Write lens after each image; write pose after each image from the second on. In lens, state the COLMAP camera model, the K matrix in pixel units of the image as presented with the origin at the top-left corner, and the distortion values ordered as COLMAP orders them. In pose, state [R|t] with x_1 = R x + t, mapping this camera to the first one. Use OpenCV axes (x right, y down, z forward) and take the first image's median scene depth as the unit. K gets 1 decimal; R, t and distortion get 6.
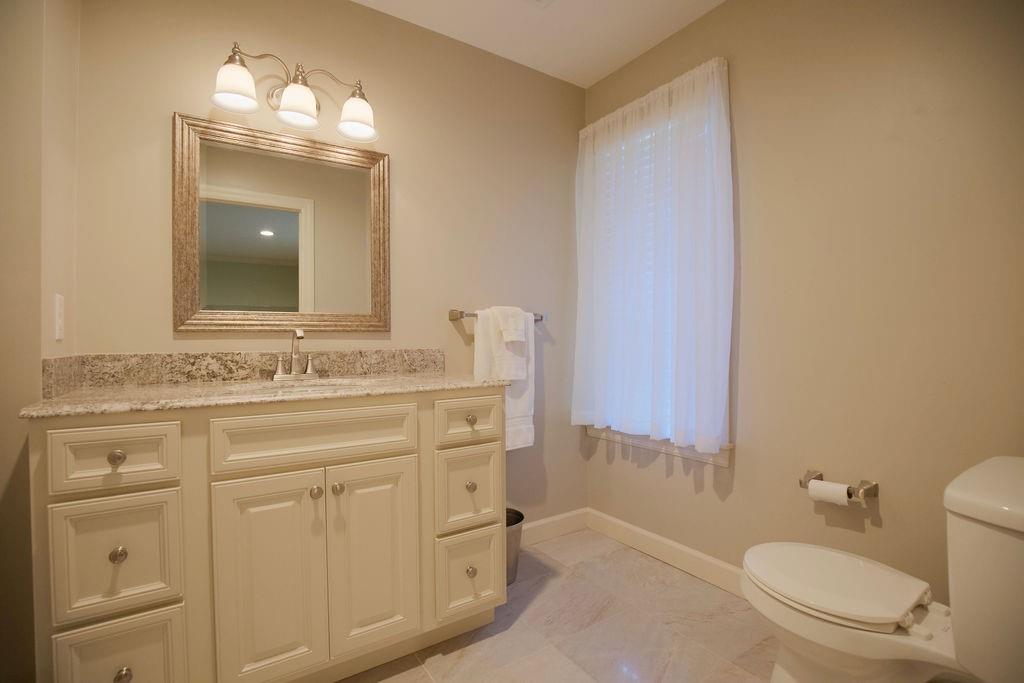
lens RADIAL K [[475.2, 0, 510.4], [0, 475.2, 341.6], [0, 0, 1]] dist [-0.029224, 0.003244]
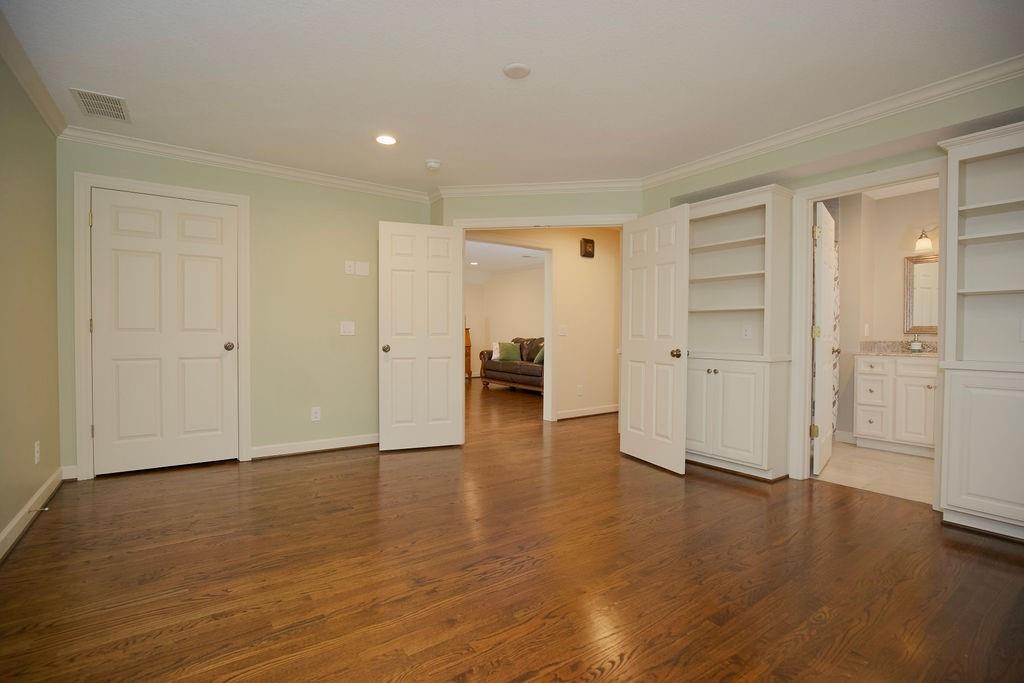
lens RADIAL K [[475.2, 0, 512.3], [0, 475.2, 341.7], [0, 0, 1]] dist [-0.029224, 0.003244]
pose [[0.013070, 0.021434, -0.999685, 2.173727], [-0.008937, 0.999733, 0.021318, -0.011564], [0.999875, 0.008656, 0.013258, -1.492110]]
